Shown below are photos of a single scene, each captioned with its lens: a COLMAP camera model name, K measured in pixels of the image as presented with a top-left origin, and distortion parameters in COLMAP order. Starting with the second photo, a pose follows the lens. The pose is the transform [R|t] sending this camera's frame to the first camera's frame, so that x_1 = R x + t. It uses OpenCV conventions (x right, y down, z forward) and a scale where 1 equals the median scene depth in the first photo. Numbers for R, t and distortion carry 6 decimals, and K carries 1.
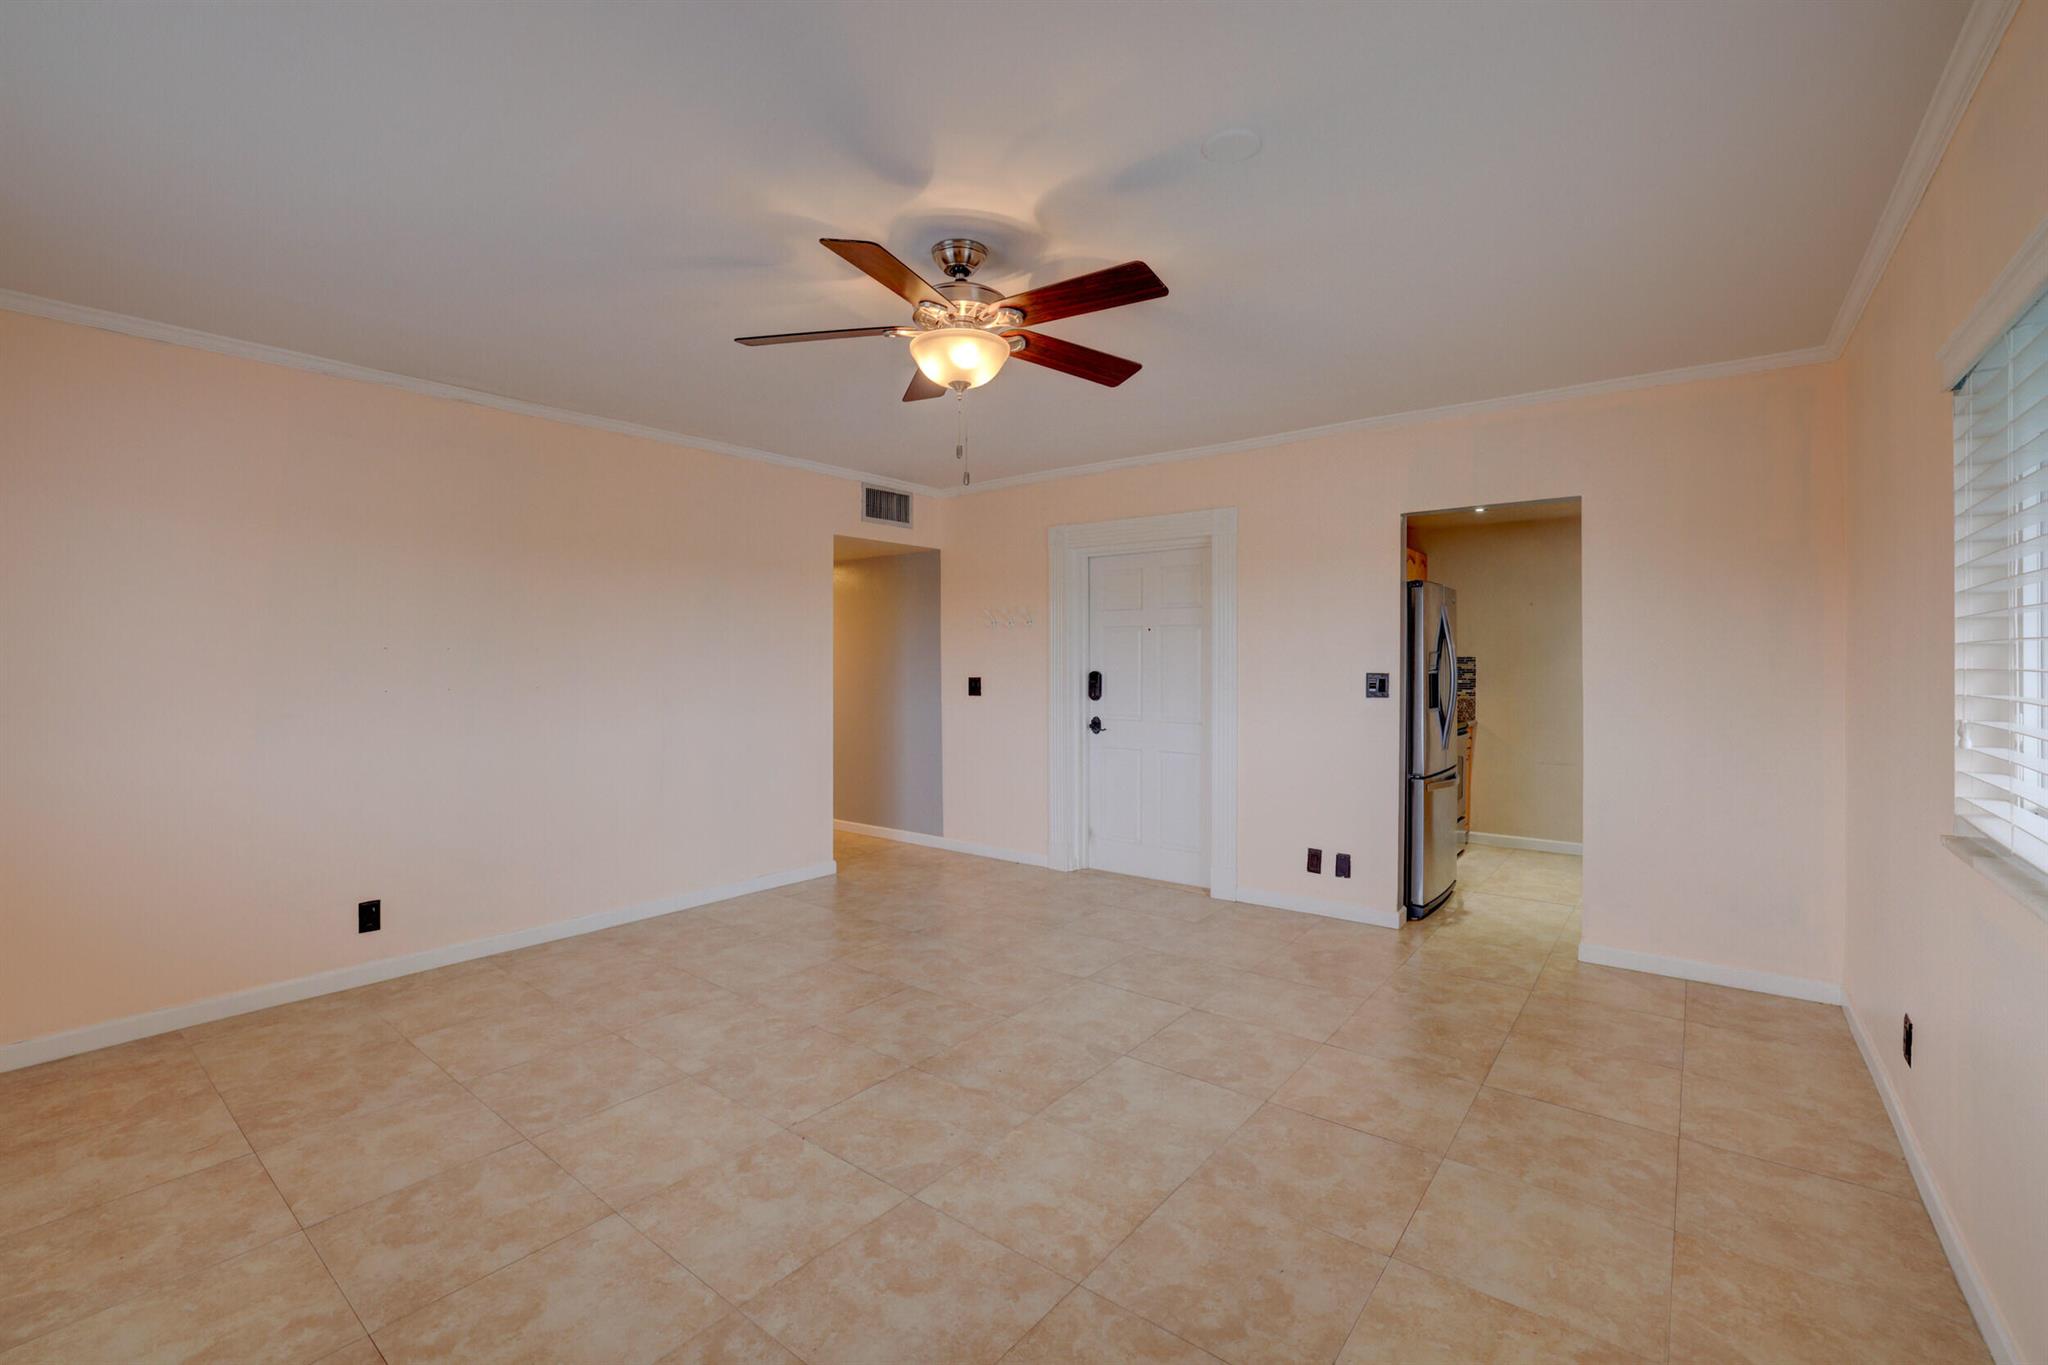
lens RADIAL K [[867.8, 0, 1024.1], [0, 867.8, 687.9], [0, 0, 1]] dist [-0.051888, 0.017851]
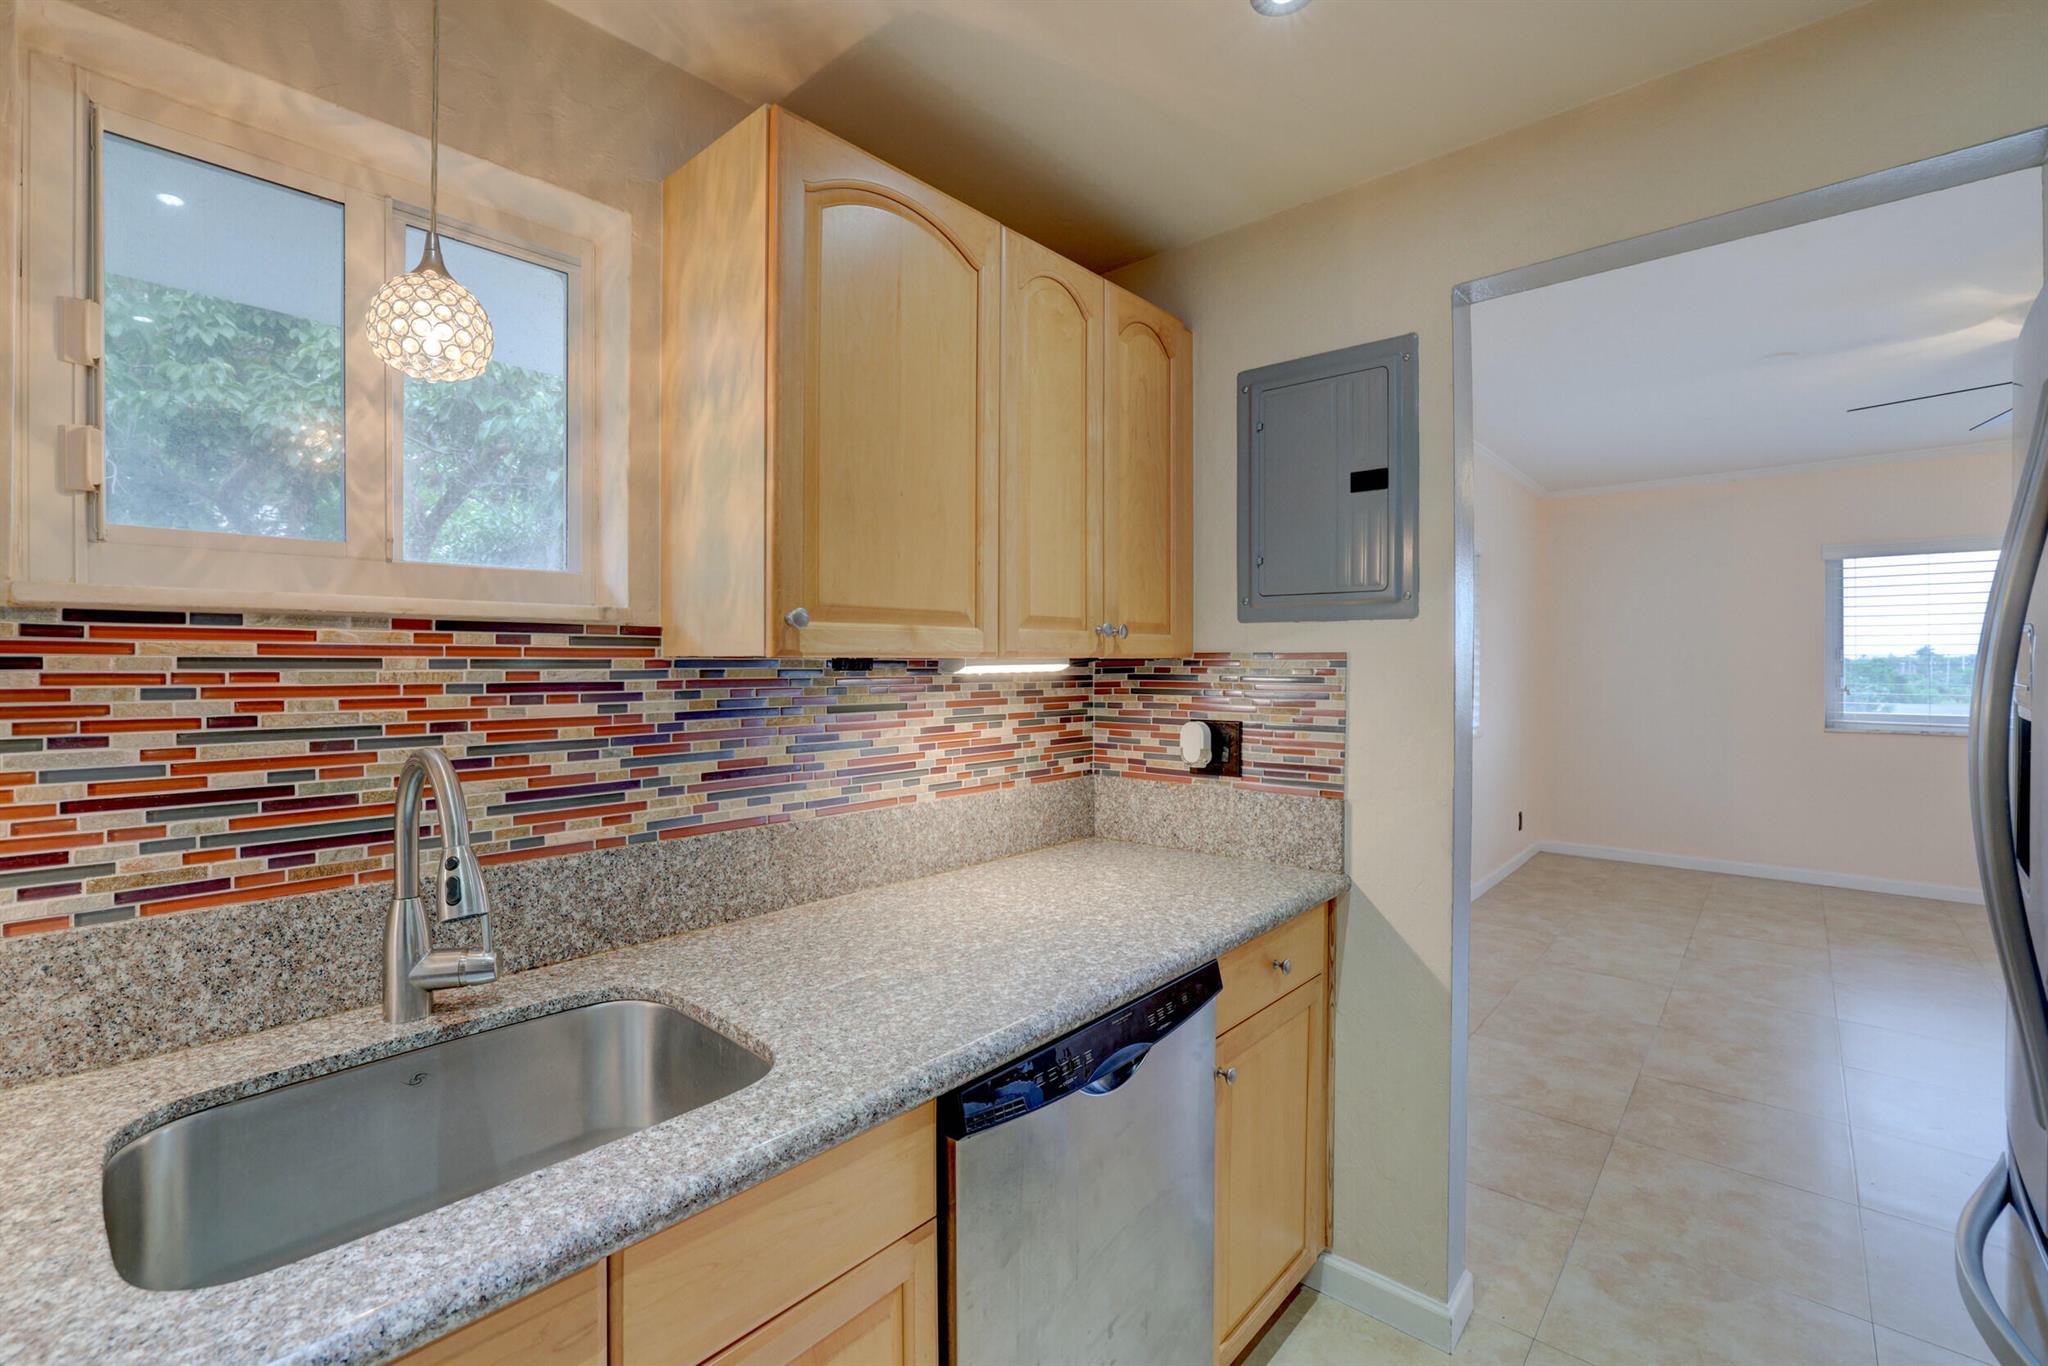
lens RADIAL K [[888.9, 0, 1012.3], [0, 888.9, 648.4], [0, 0, 1]] dist [-0.054243, 0.019783]
pose [[-0.997804, 0.000569, 0.066229, 1.189982], [0.001556, 0.999888, 0.014852, -0.064446], [-0.066213, 0.014922, -0.997694, 2.020098]]
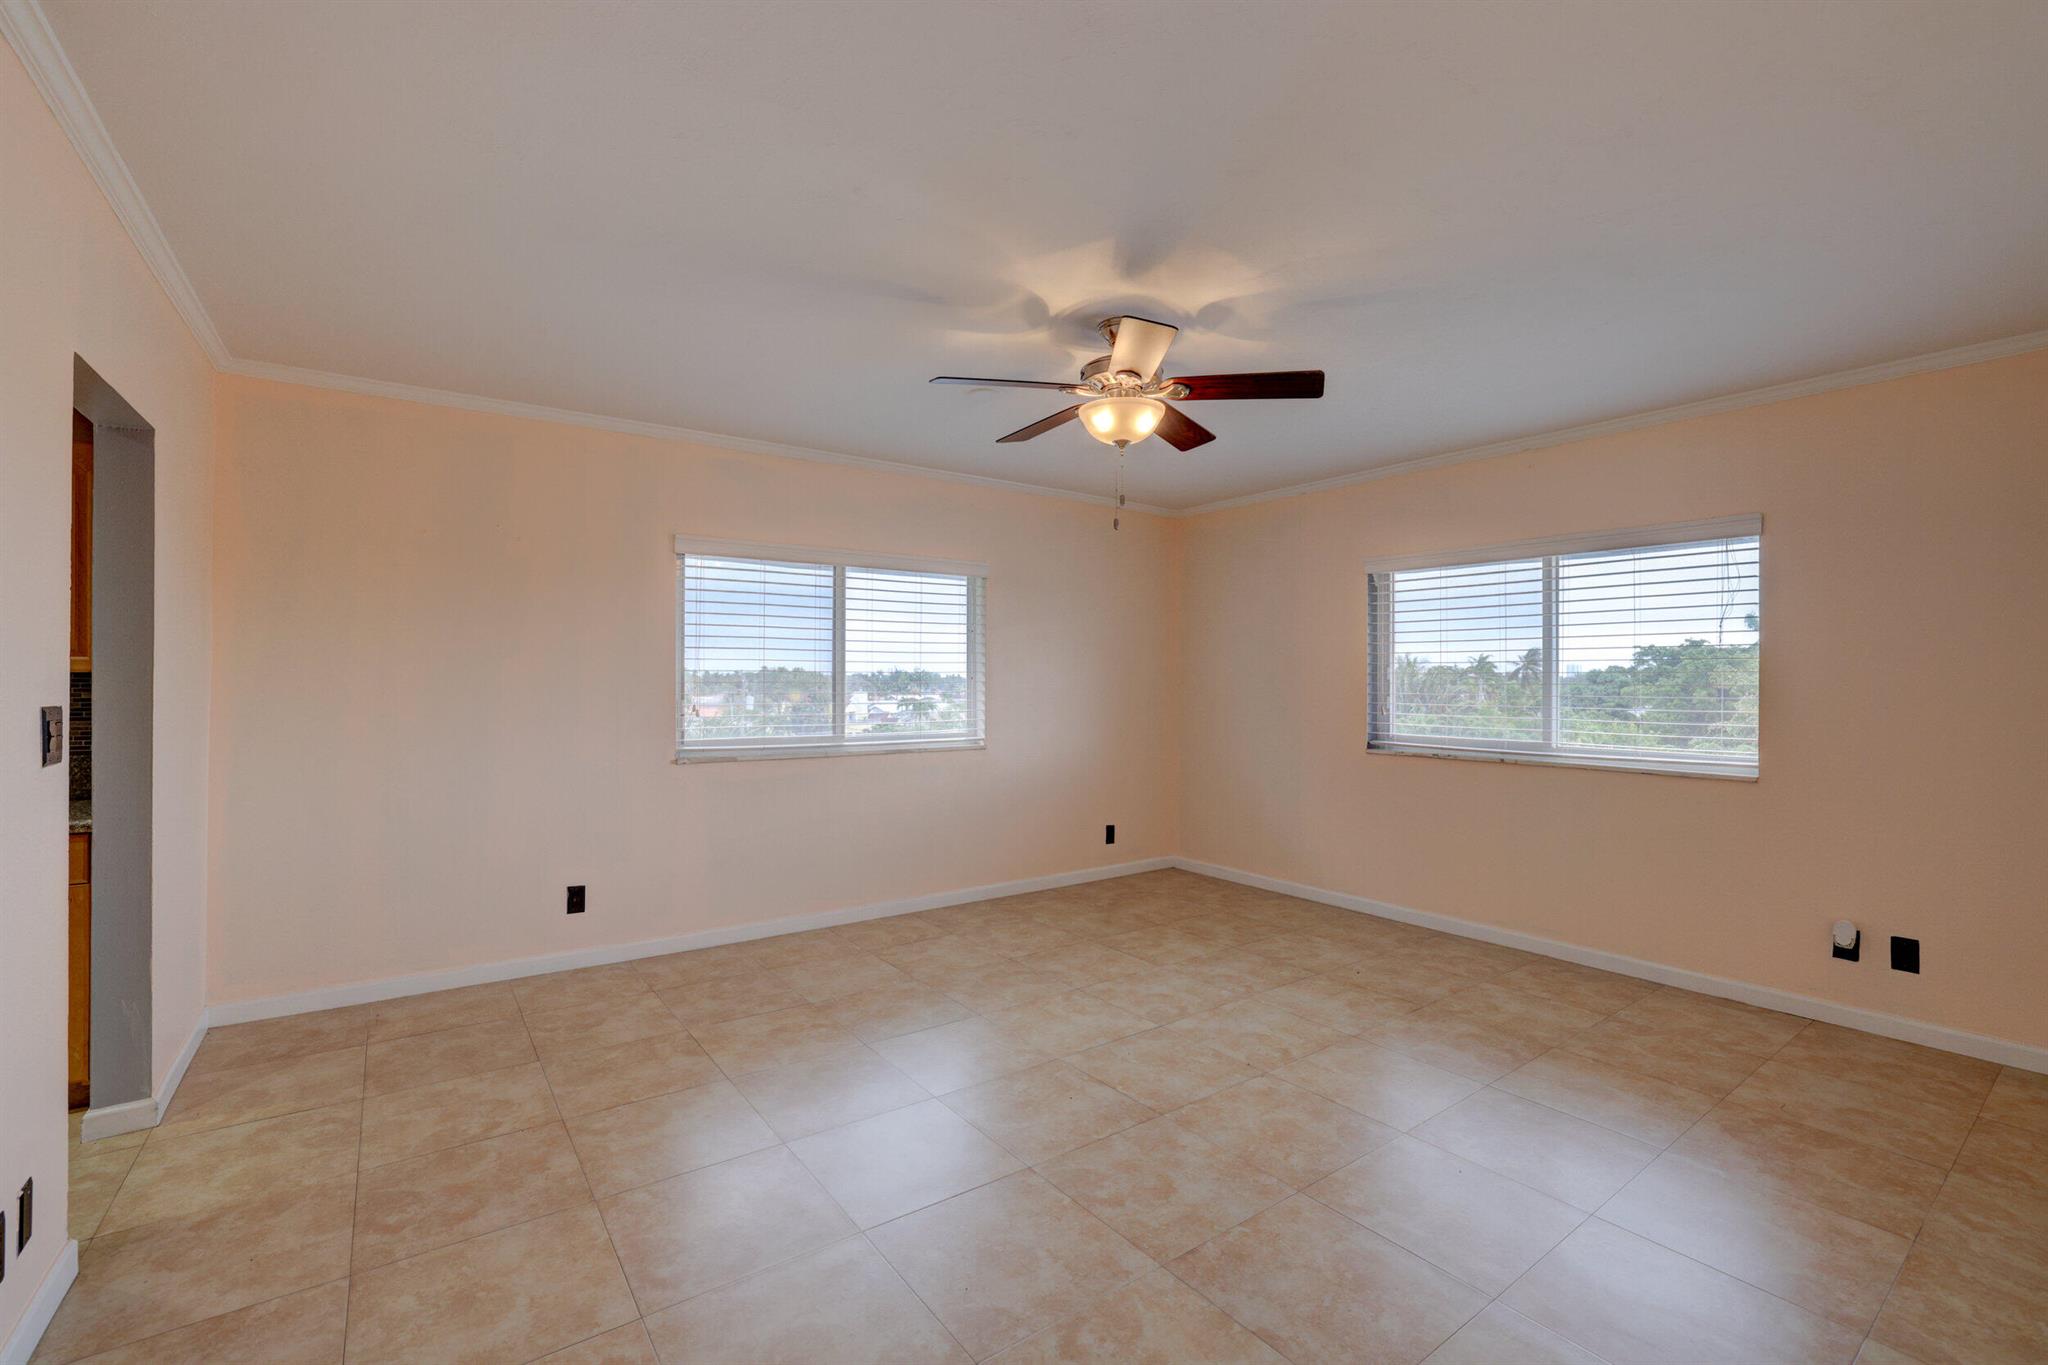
lens RADIAL K [[883.1, 0, 1024.0], [0, 883.1, 682.5], [0, 0, 1]] dist [-0.051050, 0.018696]
pose [[-0.962521, -0.004438, 0.271170, -0.245795], [0.004746, 0.999437, 0.033204, -0.060891], [-0.271165, 0.033247, -0.961959, 1.972596]]
